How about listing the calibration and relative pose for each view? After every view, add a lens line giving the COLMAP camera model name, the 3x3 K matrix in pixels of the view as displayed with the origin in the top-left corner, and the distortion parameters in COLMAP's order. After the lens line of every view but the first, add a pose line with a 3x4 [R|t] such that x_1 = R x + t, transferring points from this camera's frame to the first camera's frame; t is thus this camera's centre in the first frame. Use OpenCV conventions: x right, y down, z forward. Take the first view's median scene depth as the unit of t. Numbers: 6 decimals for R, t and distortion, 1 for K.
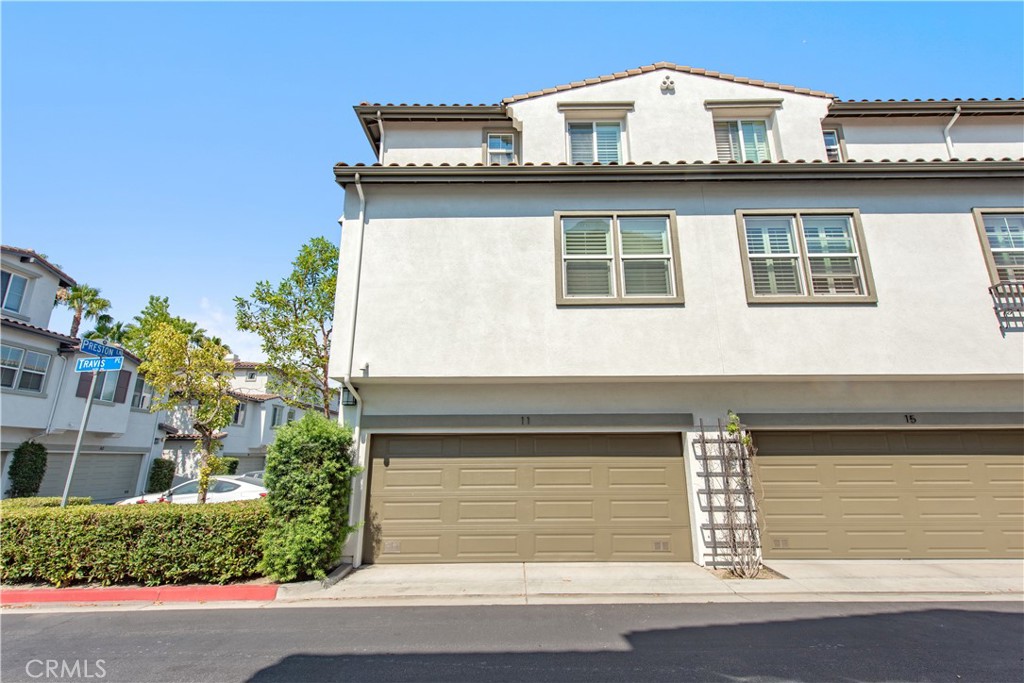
lens RADIAL K [[465.9, 0, 512.0], [0, 465.9, 341.5], [0, 0, 1]] dist [0.004705, 0.000251]
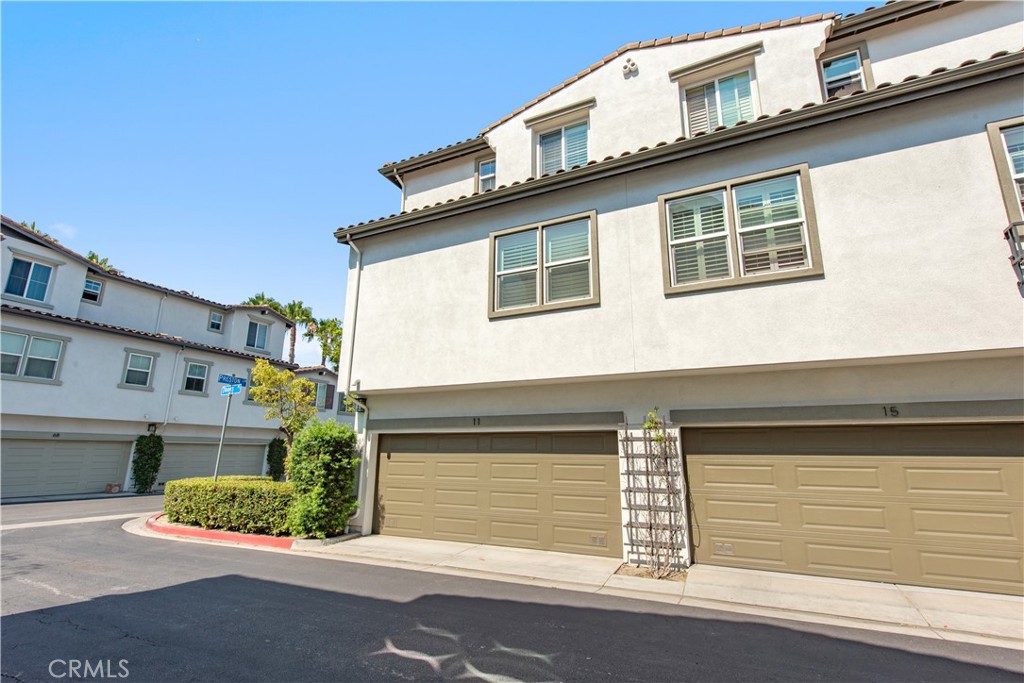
lens RADIAL K [[483.2, 0, 512.0], [0, 483.2, 341.5], [0, 0, 1]] dist [0.002659, -0.000653]
pose [[0.896651, -0.088770, -0.433747, 0.631387], [0.096822, 0.995295, -0.003543, -0.013620], [0.432021, -0.038819, 0.901028, -0.026315]]
